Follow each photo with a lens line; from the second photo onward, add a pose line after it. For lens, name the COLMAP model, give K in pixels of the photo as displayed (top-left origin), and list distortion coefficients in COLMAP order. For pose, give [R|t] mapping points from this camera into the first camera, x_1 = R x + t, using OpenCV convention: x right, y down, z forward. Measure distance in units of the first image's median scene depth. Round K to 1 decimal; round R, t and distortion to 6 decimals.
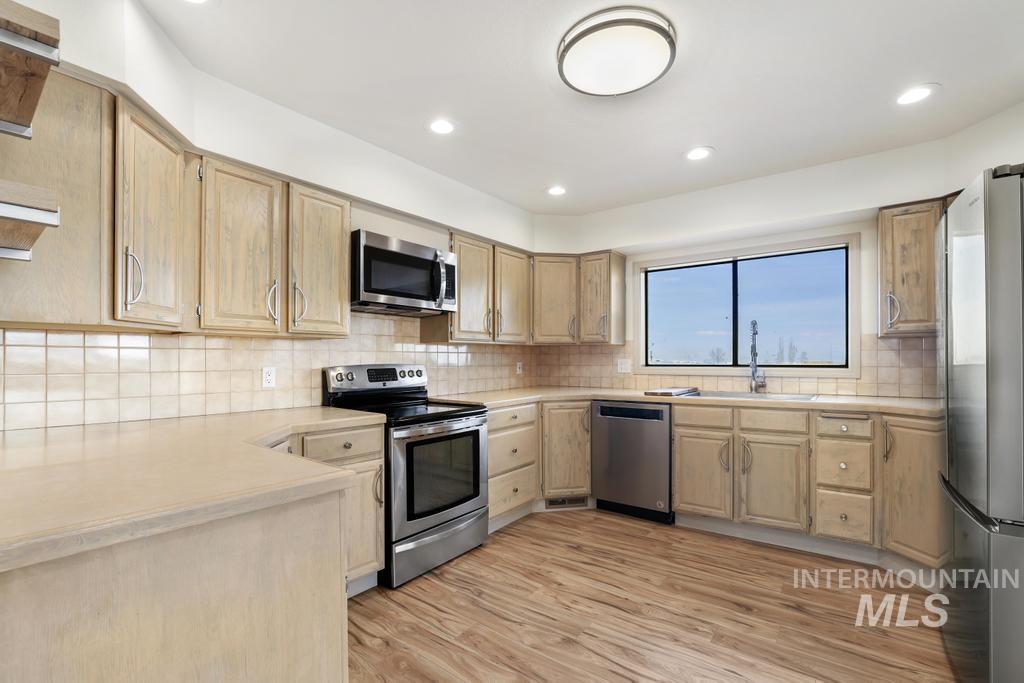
lens RADIAL K [[465.1, 0, 487.3], [0, 465.1, 367.7], [0, 0, 1]] dist [-0.045438, 0.017142]
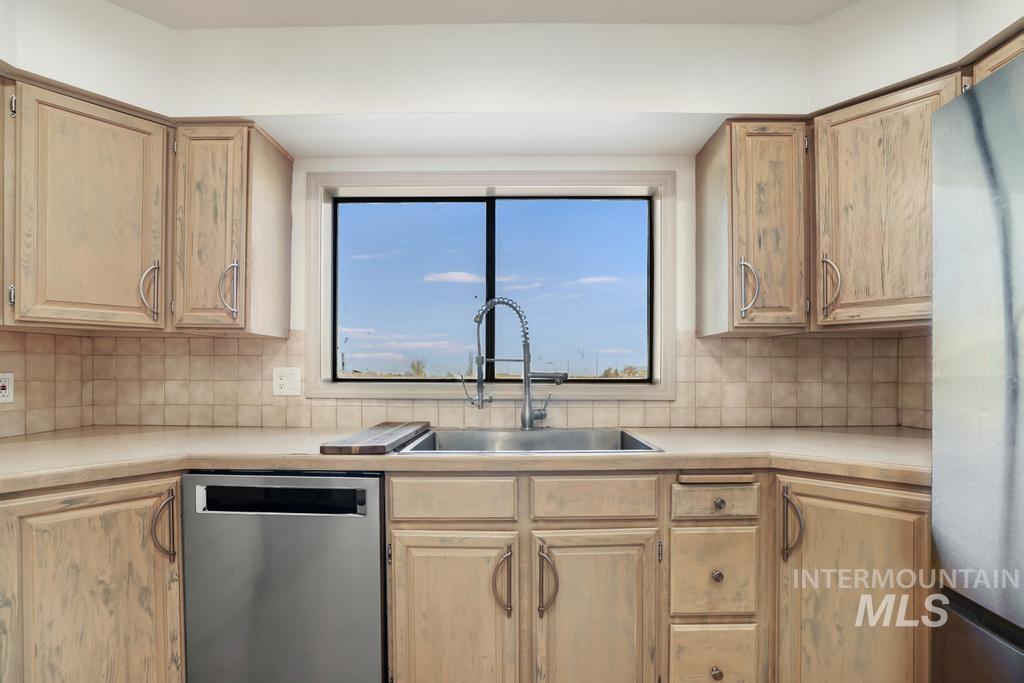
lens RADIAL K [[451.3, 0, 516.9], [0, 451.3, 372.5], [0, 0, 1]] dist [-0.044507, 0.014426]
pose [[0.772747, 0.004925, 0.634695, 0.239043], [0.004501, 0.999902, -0.013239, -0.007689], [-0.634698, 0.013087, 0.772650, 0.625064]]
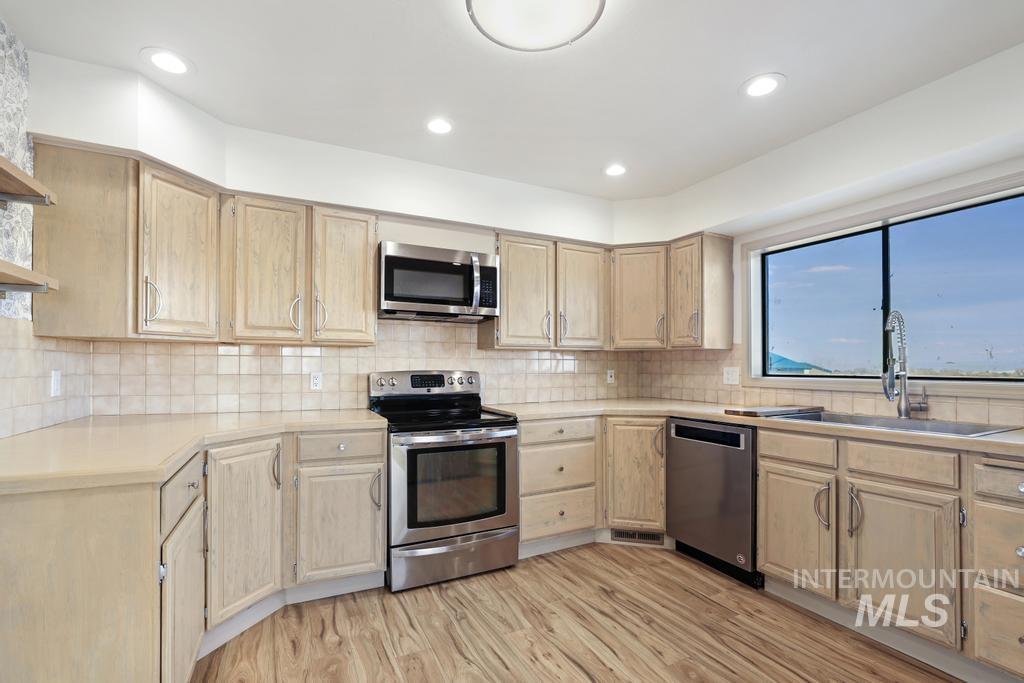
lens RADIAL K [[465.1, 0, 487.3], [0, 465.1, 367.7], [0, 0, 1]] dist [-0.045438, 0.017142]
pose [[0.899526, 0.008208, -0.436790, 0.342090], [-0.014108, 0.999848, -0.010264, -0.004763], [0.436639, 0.015395, 0.899505, 0.143591]]
